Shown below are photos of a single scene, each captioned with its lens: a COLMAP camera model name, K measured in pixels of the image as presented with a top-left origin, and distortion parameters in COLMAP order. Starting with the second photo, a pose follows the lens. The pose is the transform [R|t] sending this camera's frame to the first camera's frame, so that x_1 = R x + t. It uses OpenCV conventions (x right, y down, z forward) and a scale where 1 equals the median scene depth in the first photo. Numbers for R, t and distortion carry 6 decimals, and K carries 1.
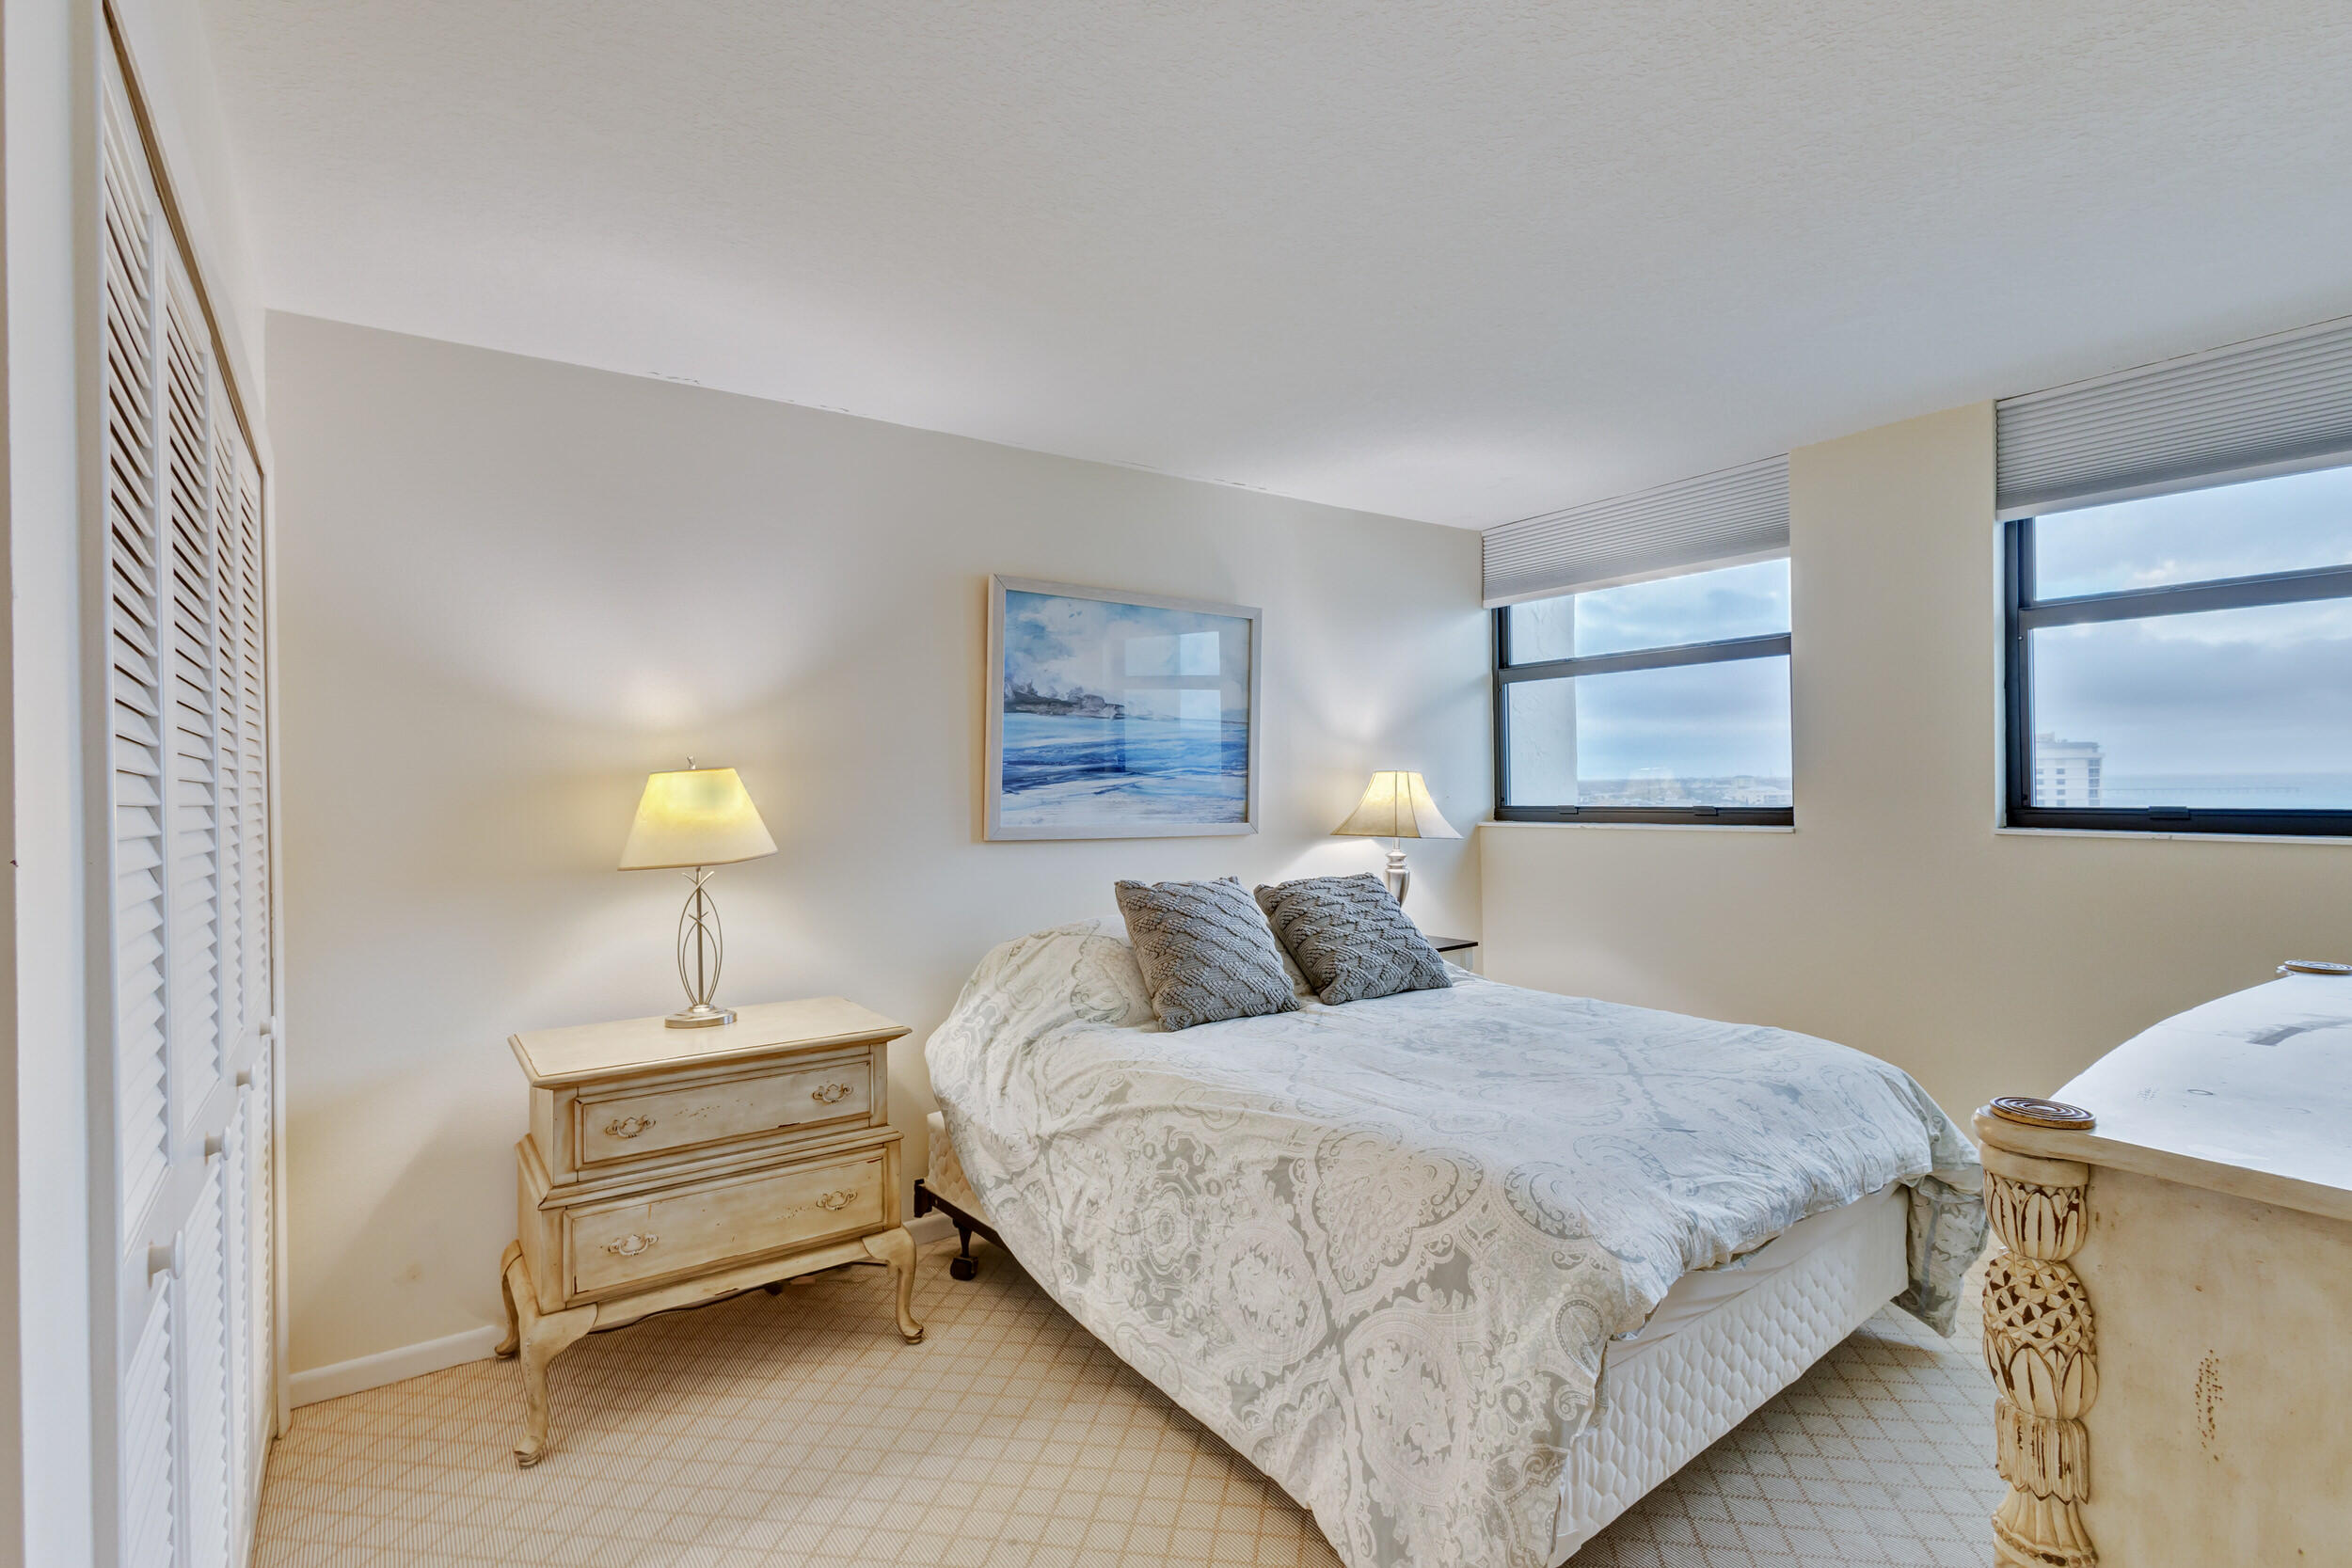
lens RADIAL K [[1106.4, 0, 1175.3], [0, 1106.4, 781.1], [0, 0, 1]] dist [0.013055, -0.001248]
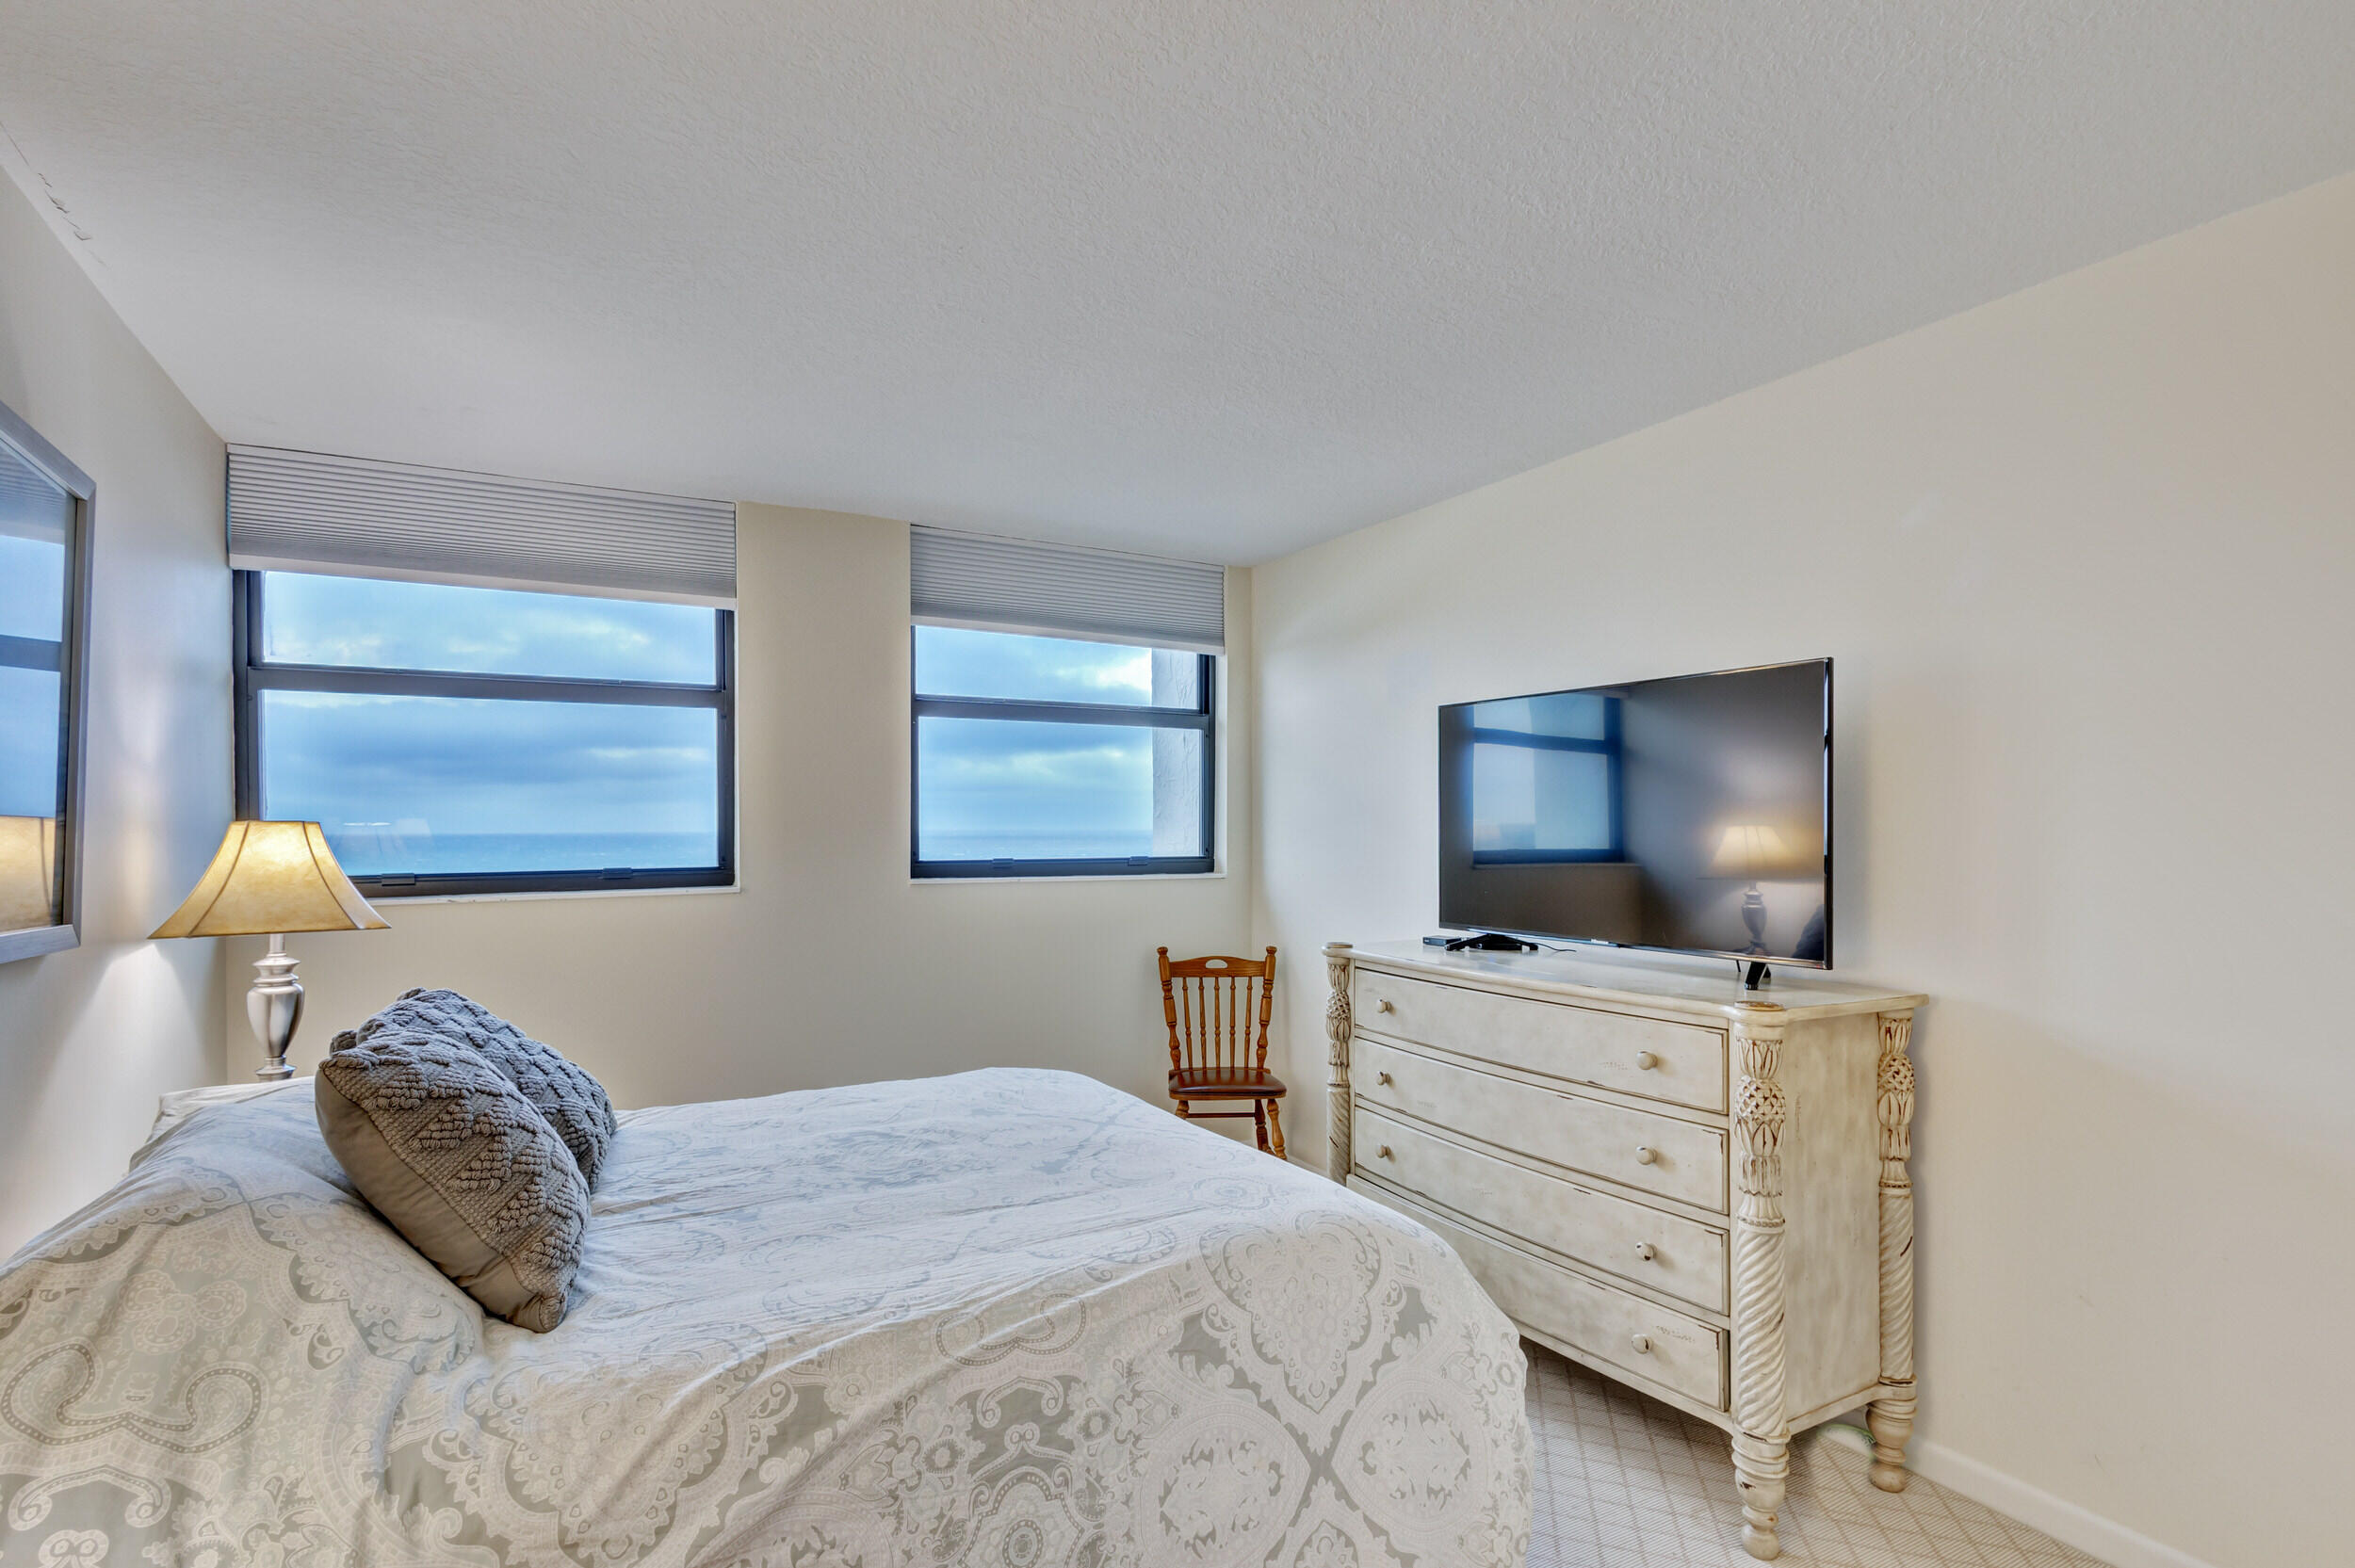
lens RADIAL K [[1125.0, 0, 1175.9], [0, 1125.0, 867.5], [0, 0, 1]] dist [0.011717, 0.000274]
pose [[0.134424, -0.017245, 0.990774, -0.634539], [0.005262, 0.999847, 0.016689, 0.013450], [-0.990910, 0.002970, 0.134494, 0.851824]]
